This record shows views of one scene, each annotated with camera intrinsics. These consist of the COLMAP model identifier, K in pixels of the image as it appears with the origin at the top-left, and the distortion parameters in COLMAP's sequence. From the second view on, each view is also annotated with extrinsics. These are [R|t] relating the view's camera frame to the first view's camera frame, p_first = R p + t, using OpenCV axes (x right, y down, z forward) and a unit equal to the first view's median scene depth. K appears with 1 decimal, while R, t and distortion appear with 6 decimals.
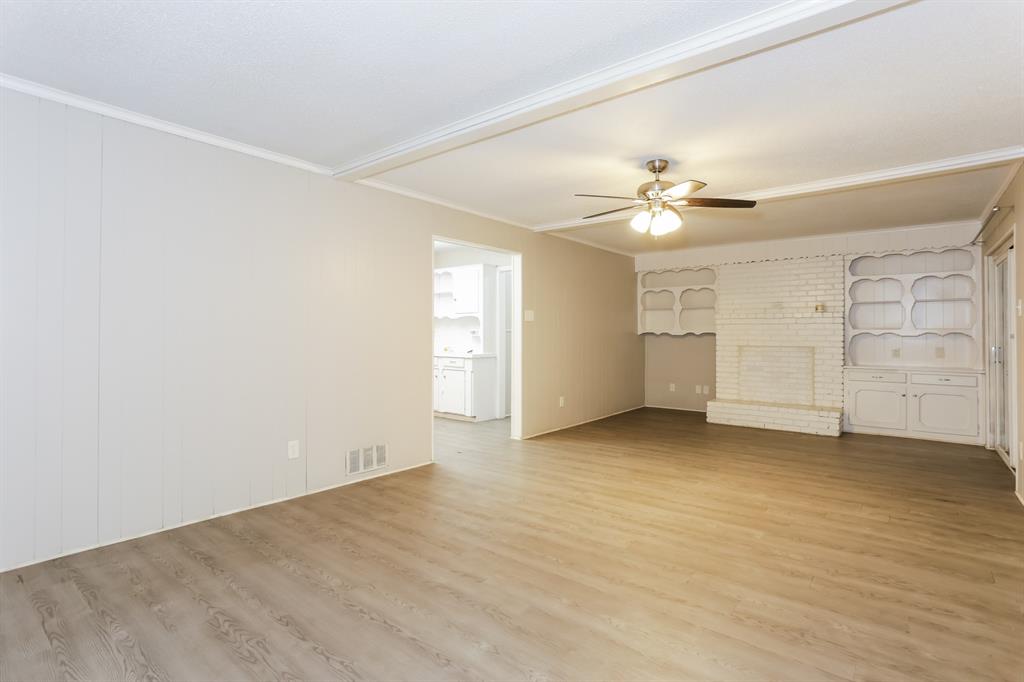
lens RADIAL K [[498.0, 0, 501.7], [0, 498.0, 331.7], [0, 0, 1]] dist [-0.046296, 0.028702]
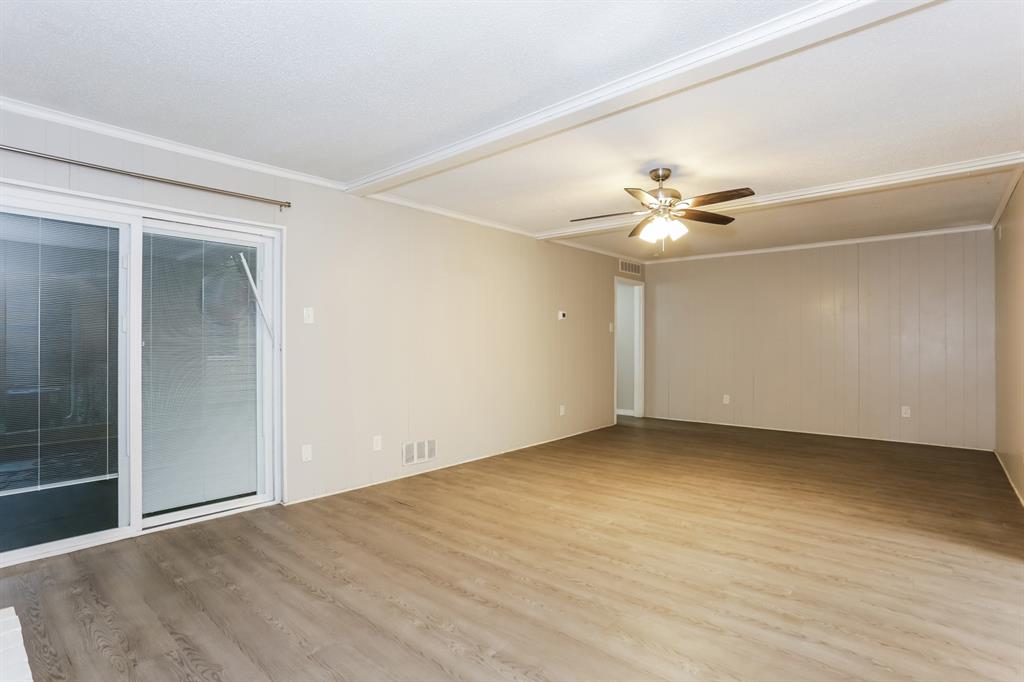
lens RADIAL K [[507.9, 0, 509.8], [0, 507.9, 340.7], [0, 0, 1]] dist [-0.060874, 0.031257]
pose [[-0.999835, -0.002914, 0.017925, 0.592137], [-0.003064, 0.999961, -0.008330, 0.012278], [-0.017900, -0.008383, -0.999805, 1.988227]]
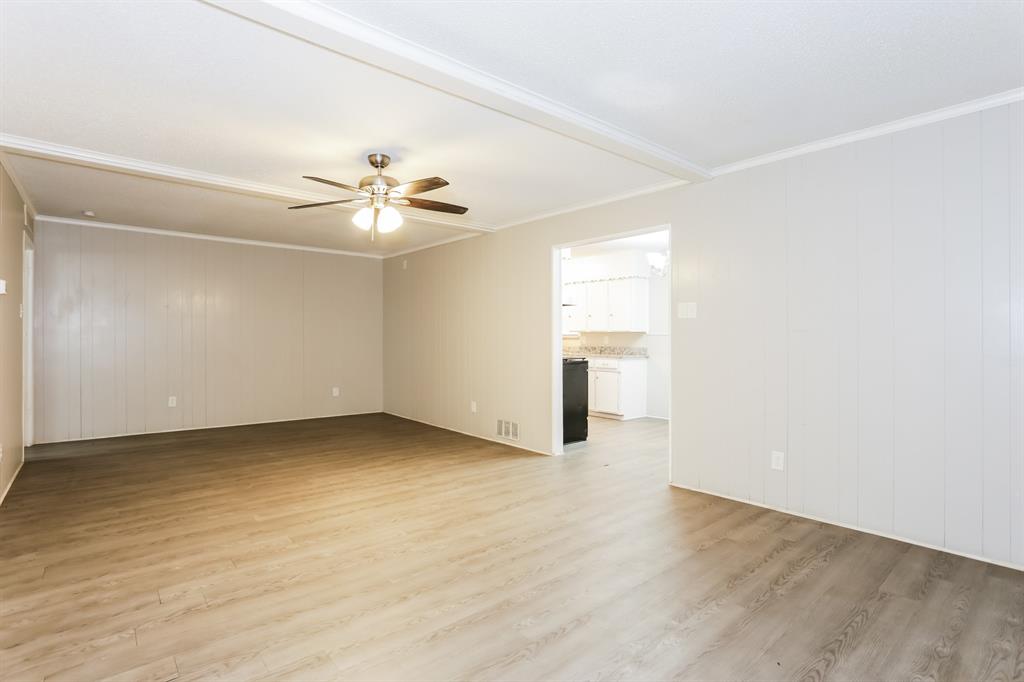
lens RADIAL K [[498.0, 0, 501.7], [0, 498.0, 331.7], [0, 0, 1]] dist [-0.046296, 0.028702]
pose [[-0.180928, -0.019695, -0.983299, 1.198376], [-0.004211, 0.999806, -0.019251, 0.017523], [0.983487, 0.000657, -0.180976, 1.377774]]
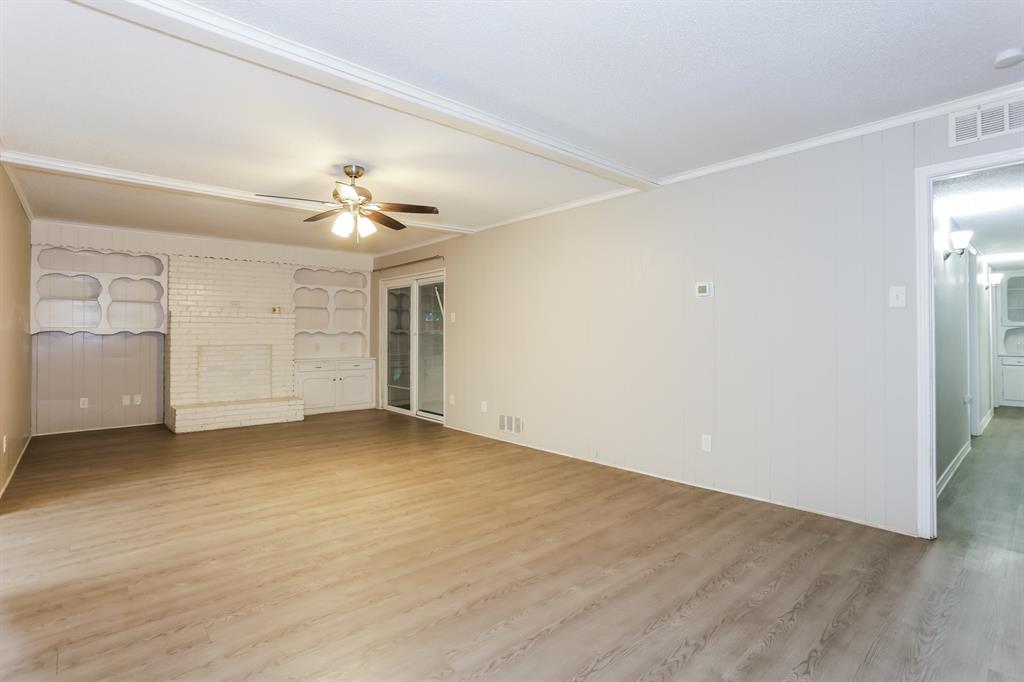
lens RADIAL K [[507.9, 0, 509.8], [0, 507.9, 340.7], [0, 0, 1]] dist [-0.060874, 0.031257]
pose [[0.156788, -0.017063, 0.987485, -0.655628], [-0.002857, 0.999839, 0.017730, 0.001296], [-0.987628, -0.005601, 0.156714, 0.497011]]
